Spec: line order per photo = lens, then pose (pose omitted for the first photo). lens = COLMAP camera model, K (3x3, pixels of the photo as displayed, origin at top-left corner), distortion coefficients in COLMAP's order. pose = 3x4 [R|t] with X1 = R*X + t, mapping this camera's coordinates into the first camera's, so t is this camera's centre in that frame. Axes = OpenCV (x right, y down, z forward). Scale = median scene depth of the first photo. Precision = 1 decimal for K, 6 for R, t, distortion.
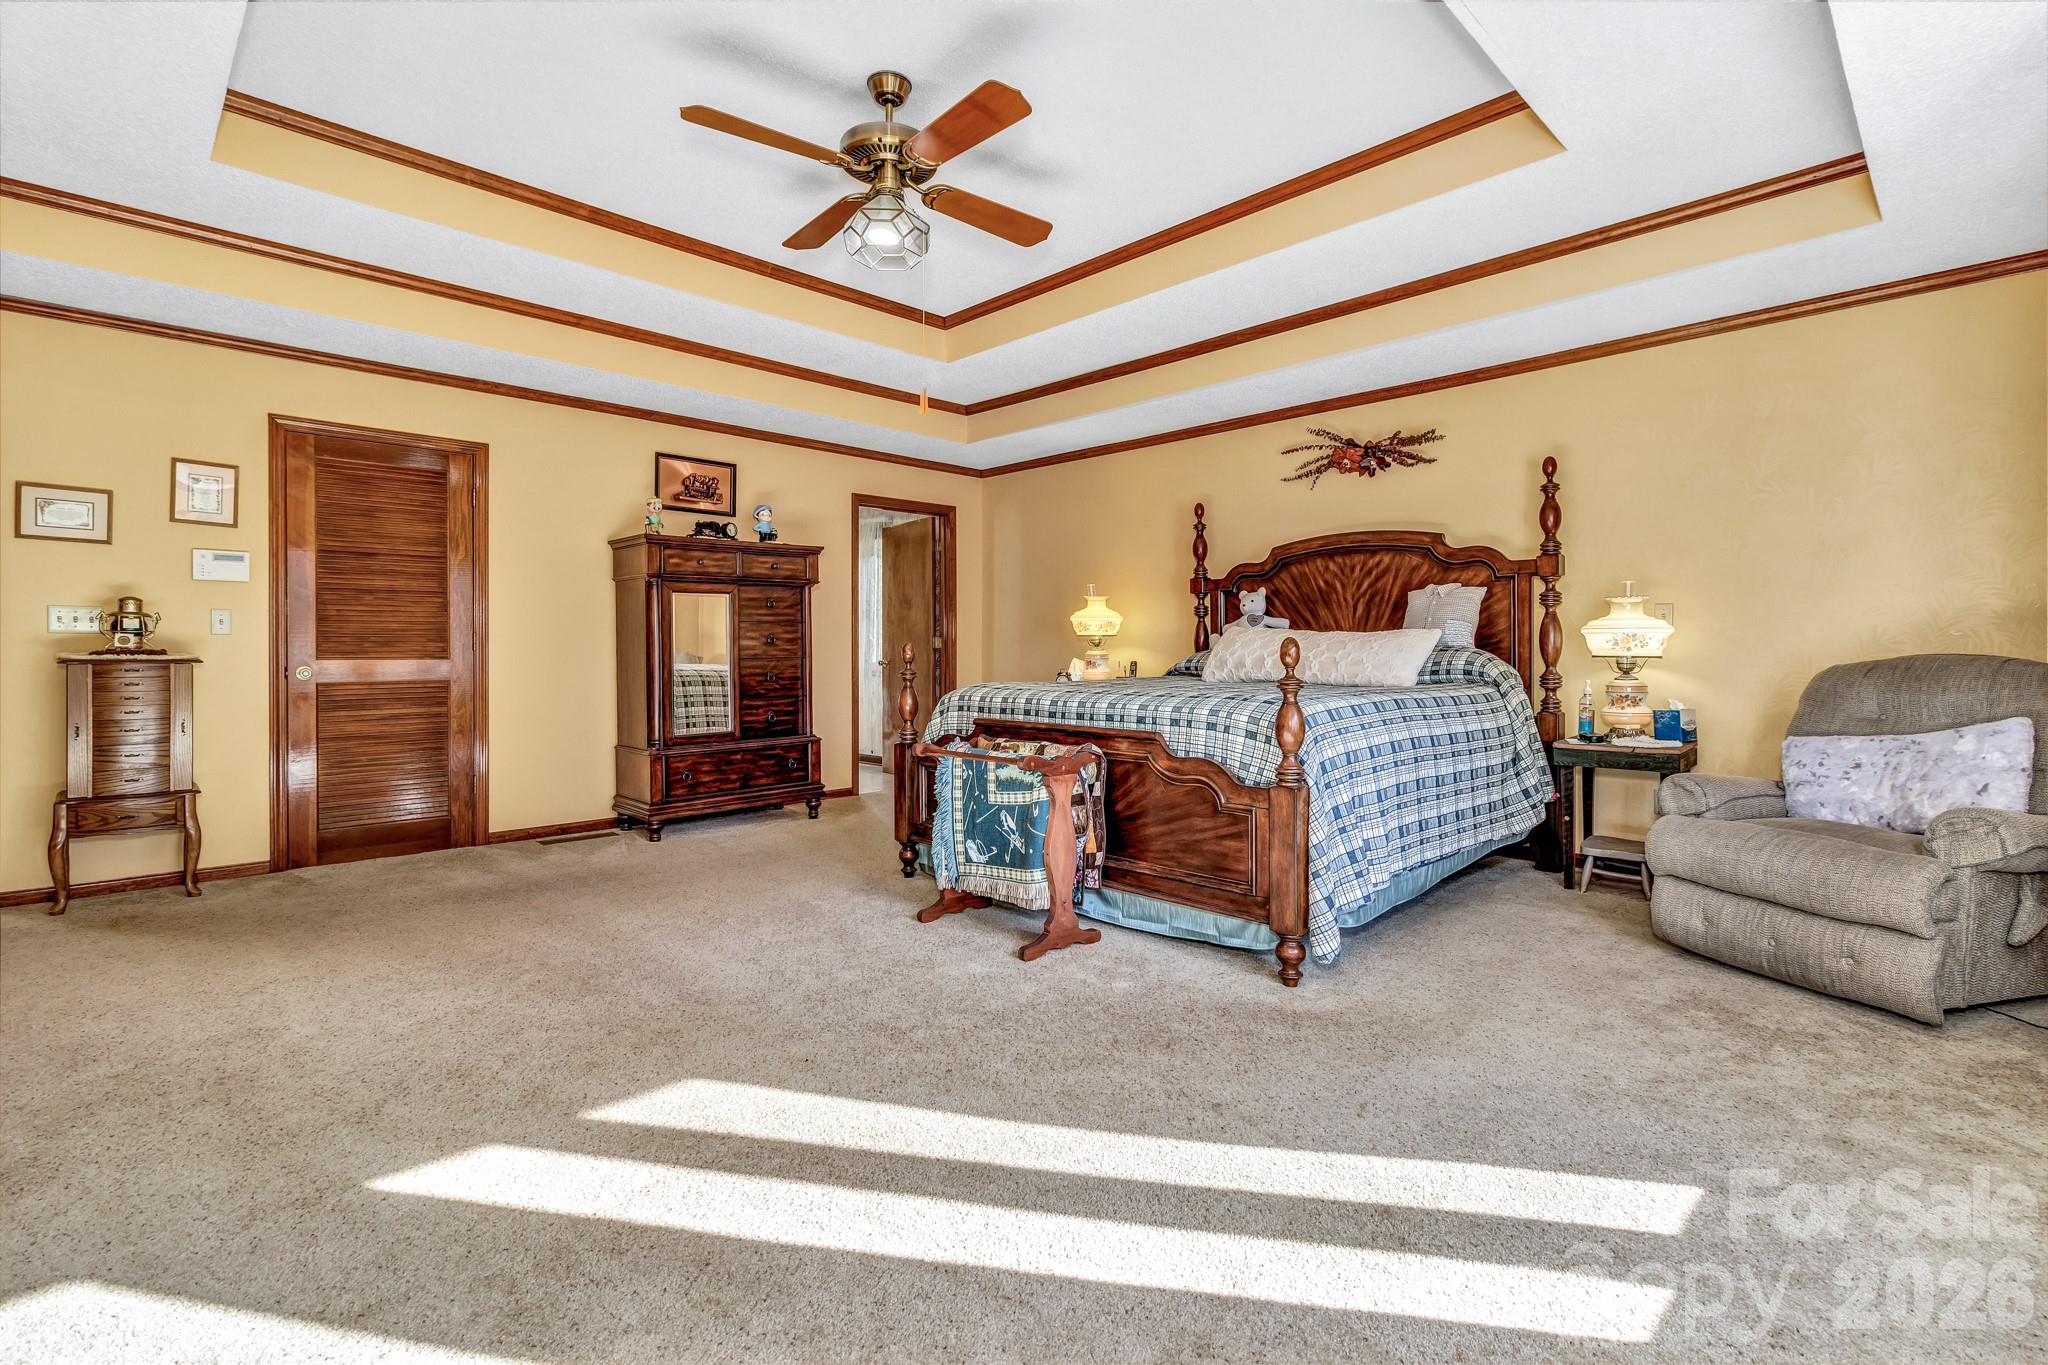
lens RADIAL K [[938.6, 0, 1031.0], [0, 938.6, 658.8], [0, 0, 1]] dist [0.003998, 0.000444]
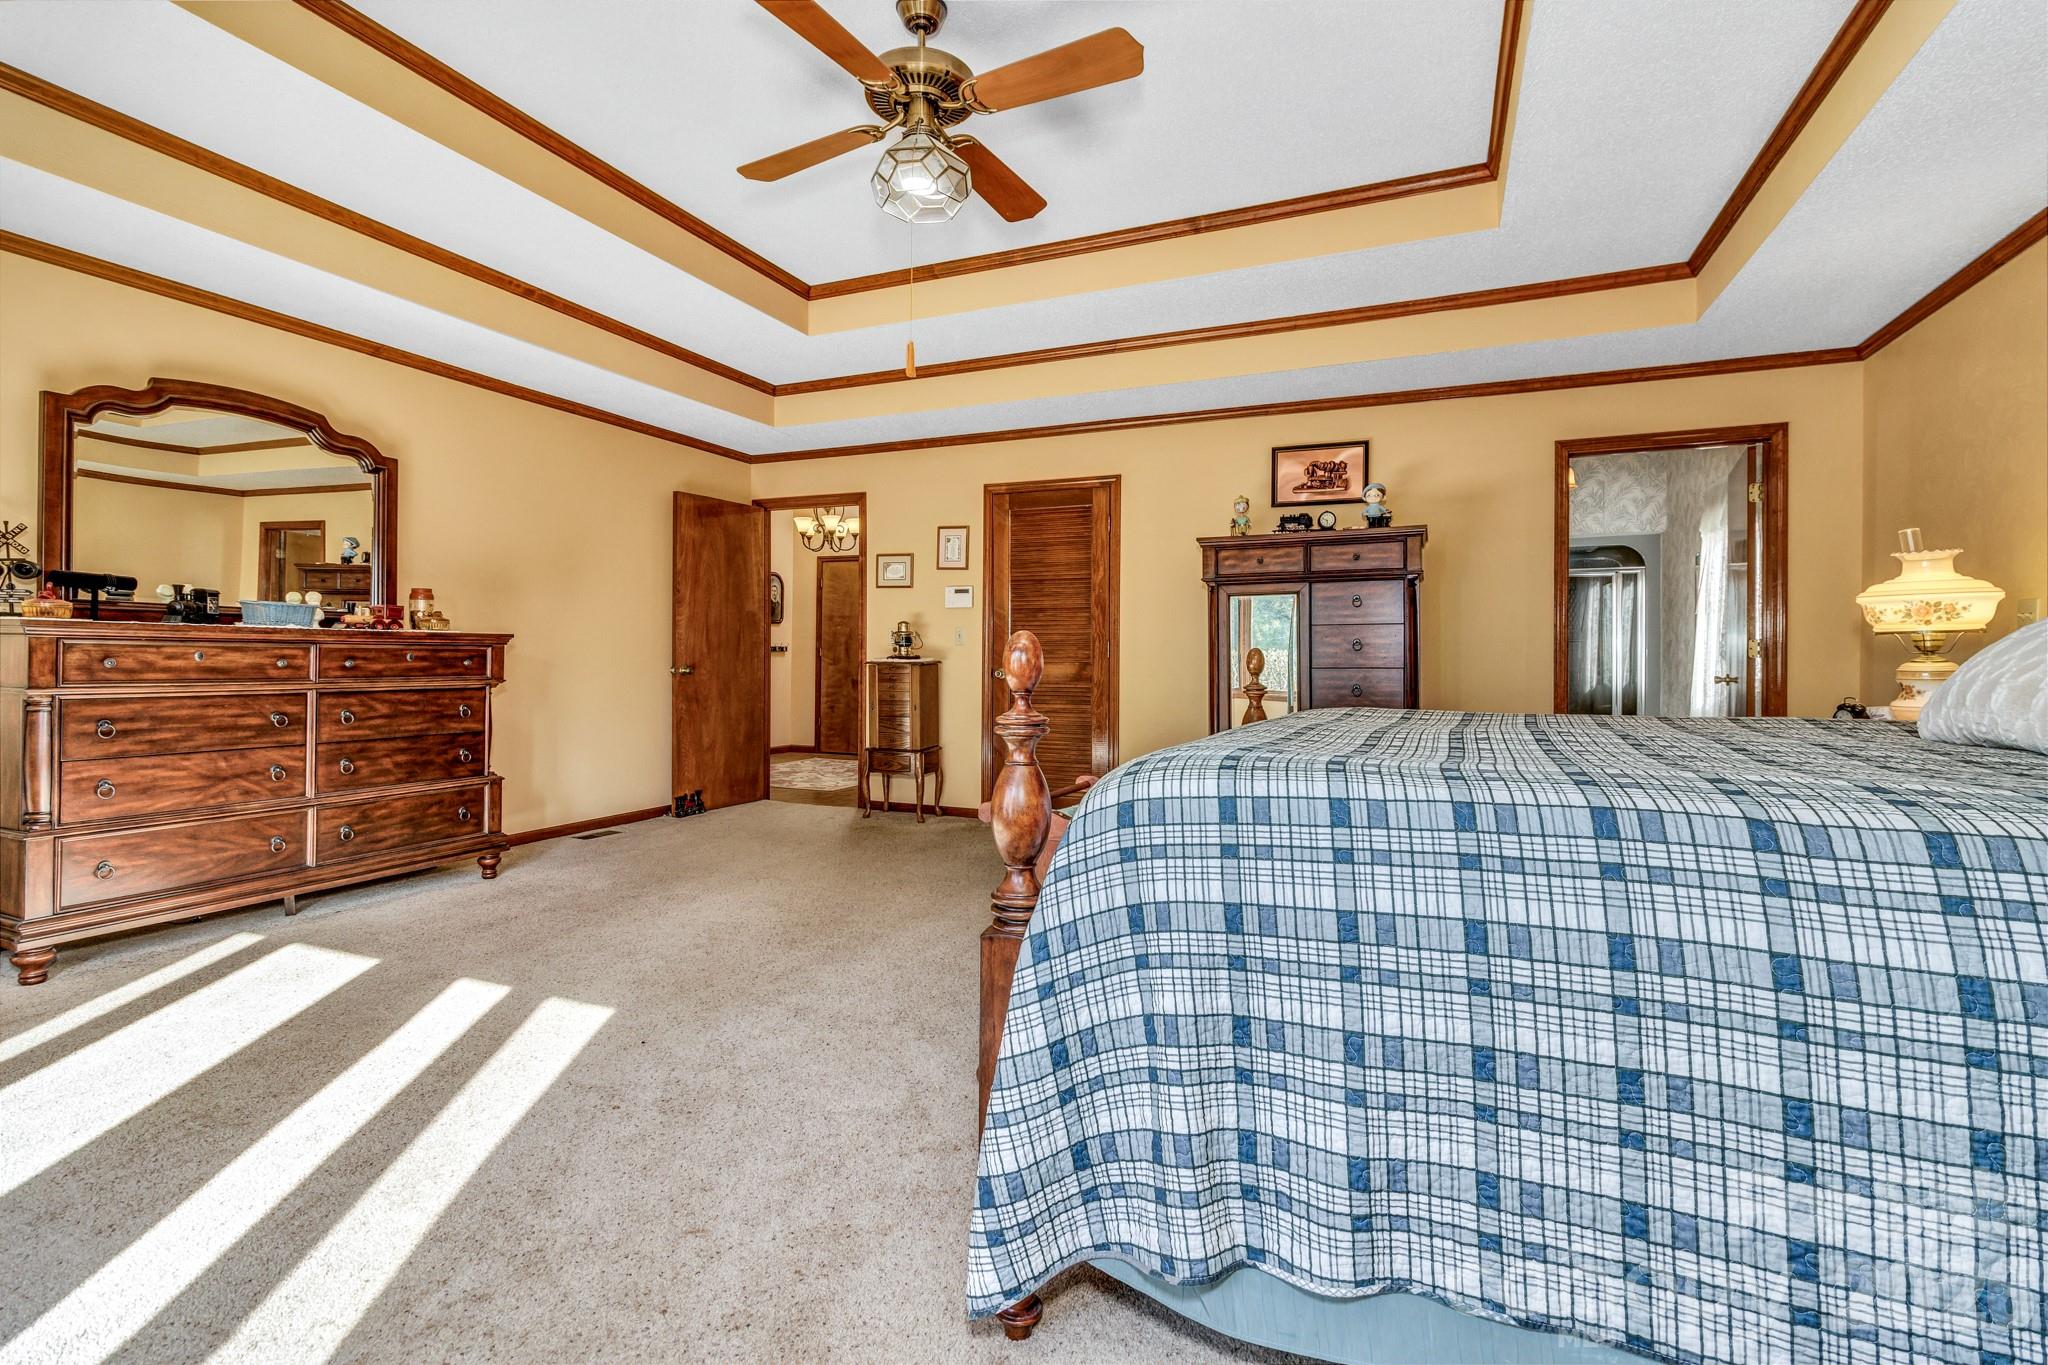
lens RADIAL K [[938.6, 0, 1031.0], [0, 938.6, 658.8], [0, 0, 1]] dist [0.003998, 0.000444]
pose [[0.365169, 0.009602, -0.930892, 0.470951], [-0.013359, 0.999898, 0.005073, -0.011446], [0.930845, 0.010583, 0.365260, 0.522715]]
